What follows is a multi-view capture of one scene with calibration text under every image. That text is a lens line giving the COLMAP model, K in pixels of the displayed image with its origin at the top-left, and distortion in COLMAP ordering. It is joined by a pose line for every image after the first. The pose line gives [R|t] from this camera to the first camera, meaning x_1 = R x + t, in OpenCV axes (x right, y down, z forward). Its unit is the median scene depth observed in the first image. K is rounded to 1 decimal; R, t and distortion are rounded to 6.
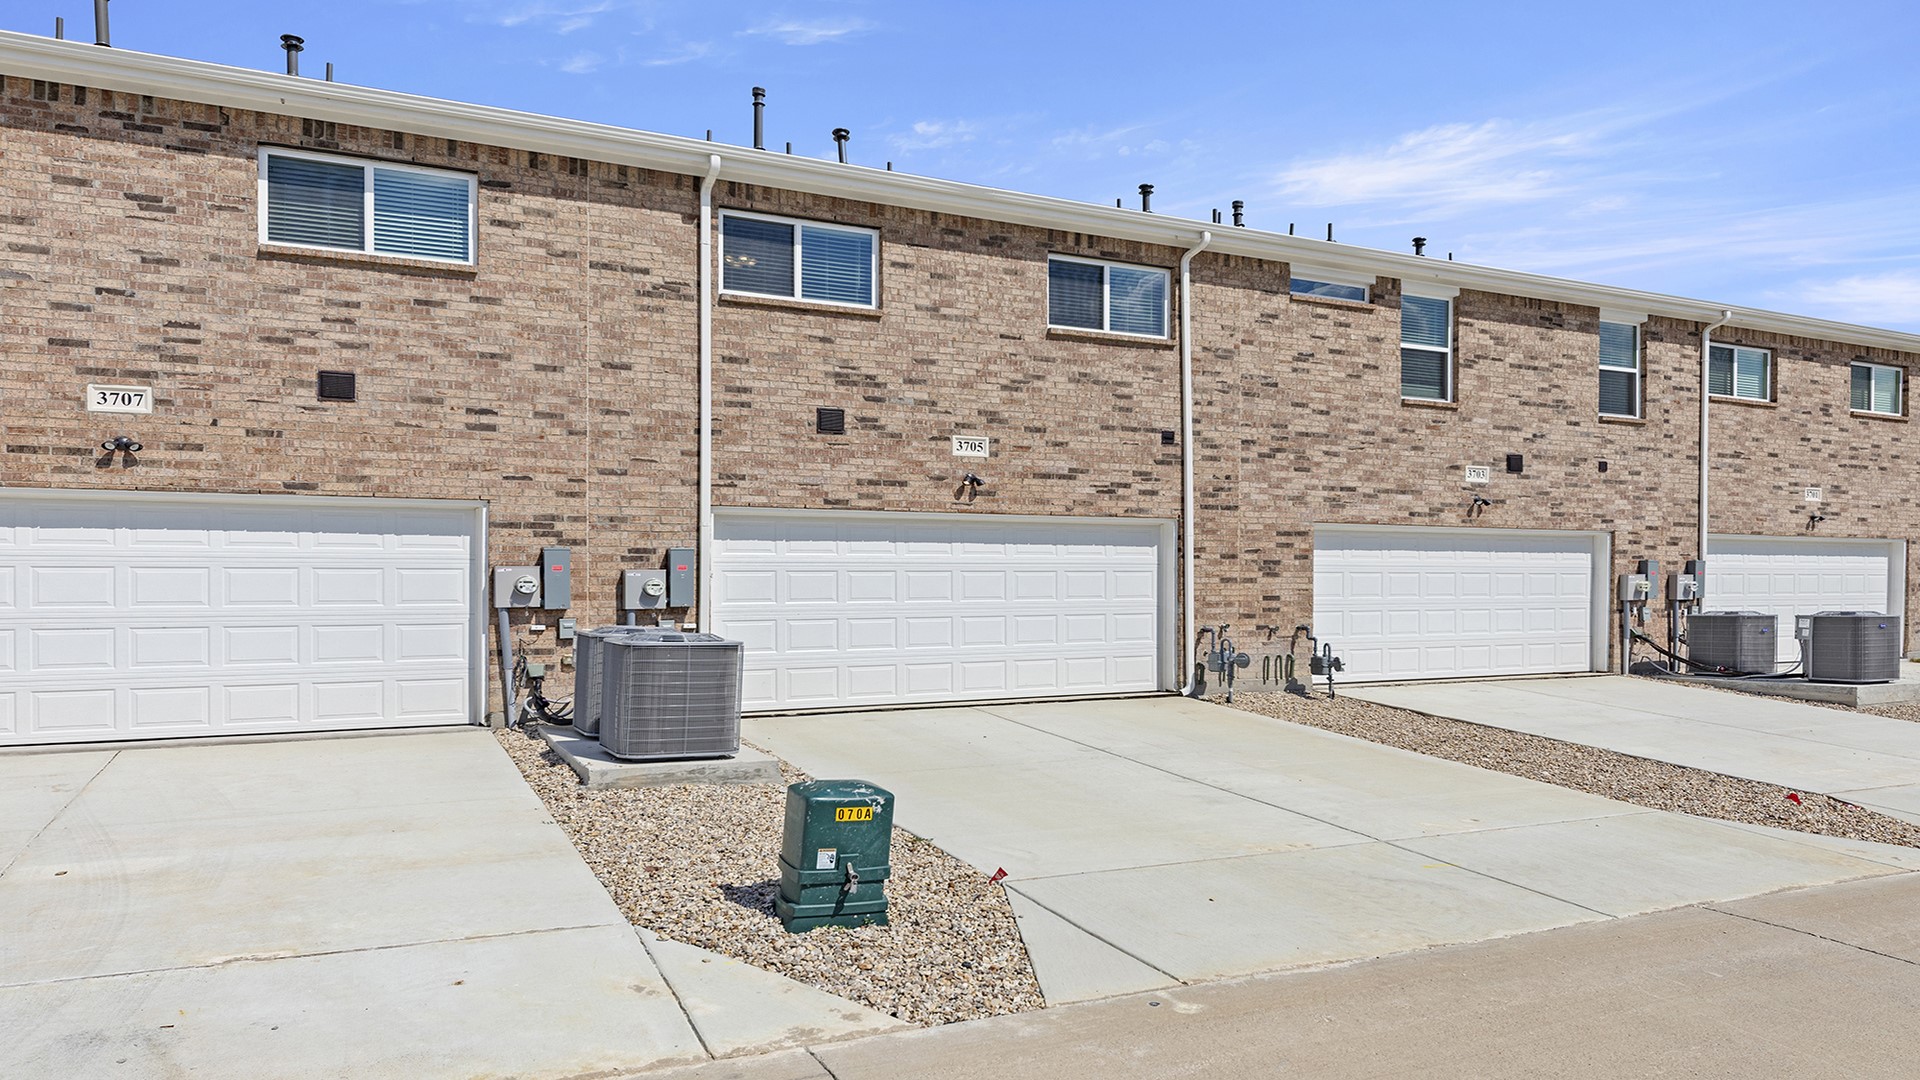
lens RADIAL K [[1268.0, 0, 964.8], [0, 1268.0, 550.3], [0, 0, 1]] dist [0.011718, -0.013187]
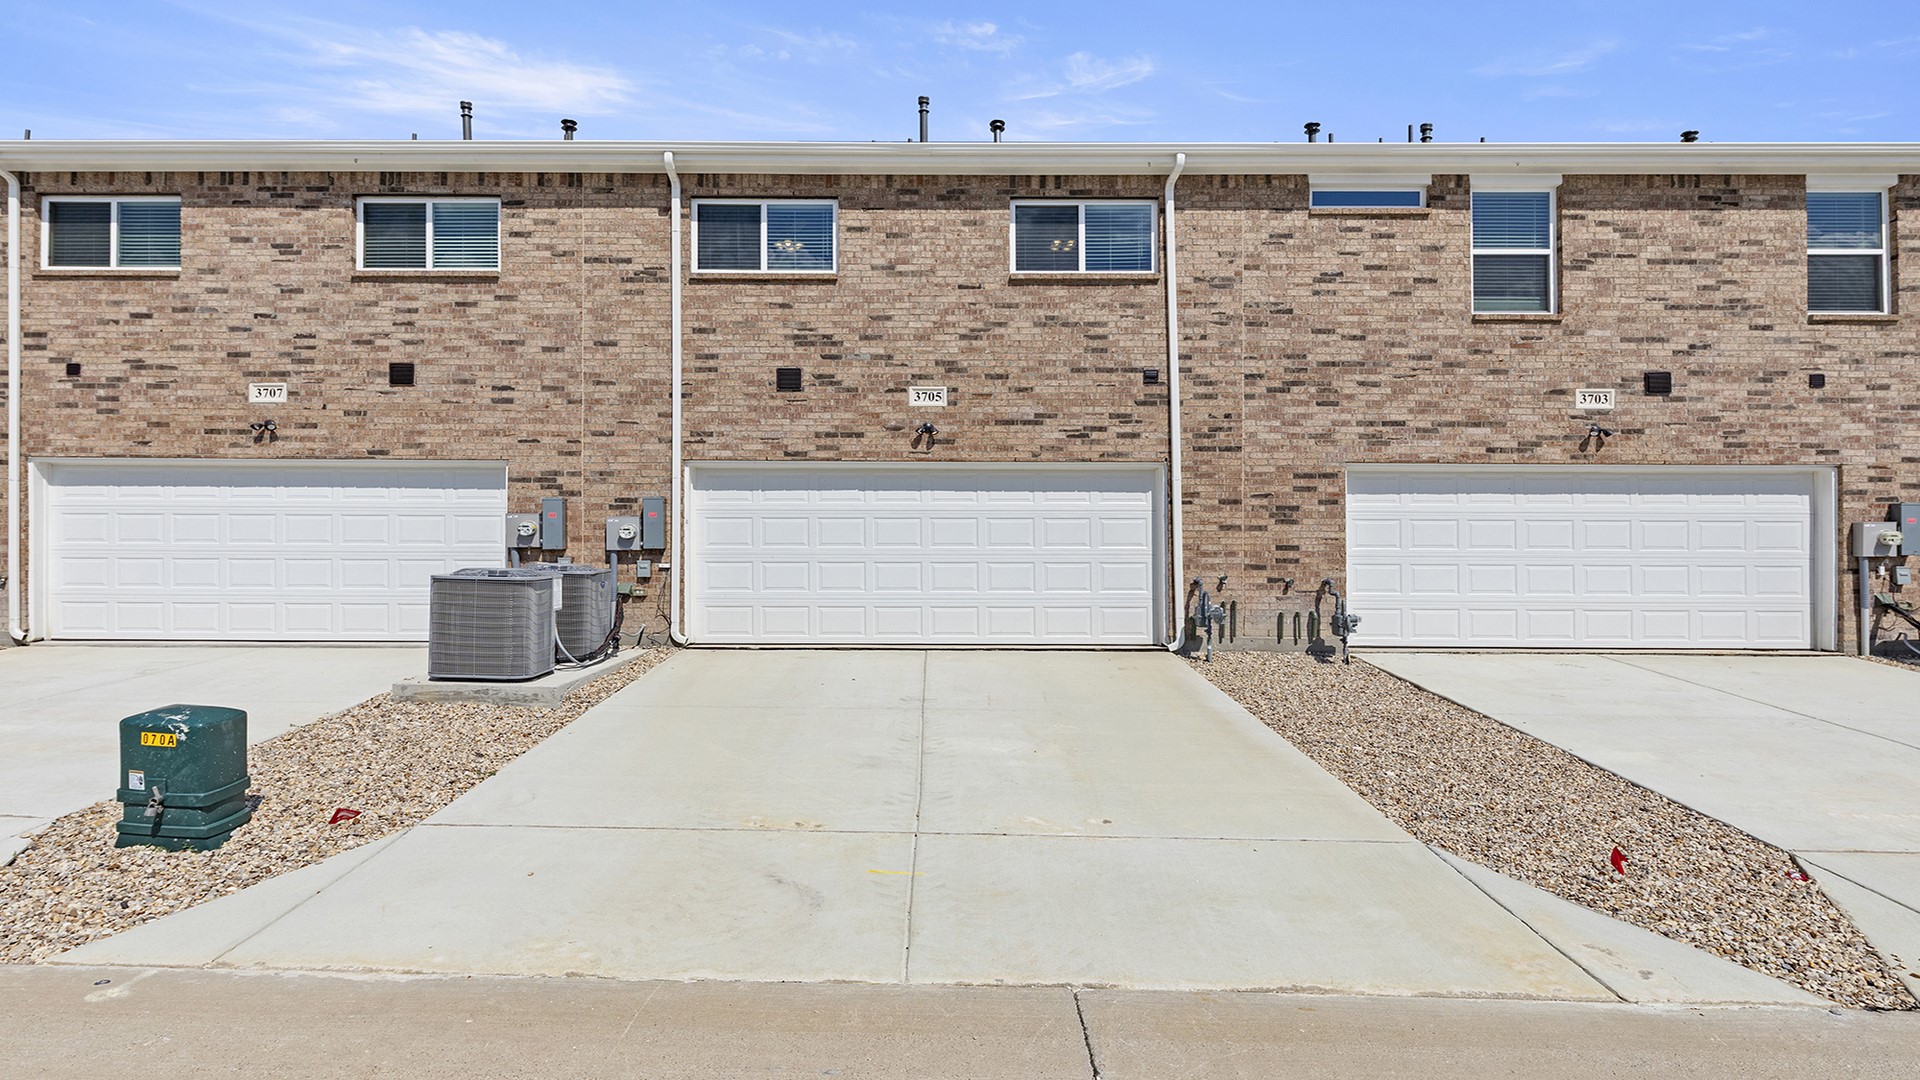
lens RADIAL K [[1101.9, 0, 914.5], [0, 1101.9, 482.8], [0, 0, 1]] dist [0.016482, -0.009787]
pose [[0.889315, -0.015550, -0.457032, 0.395819], [0.006954, 0.999766, -0.020486, 0.006324], [0.457243, 0.015041, 0.889215, 0.197546]]
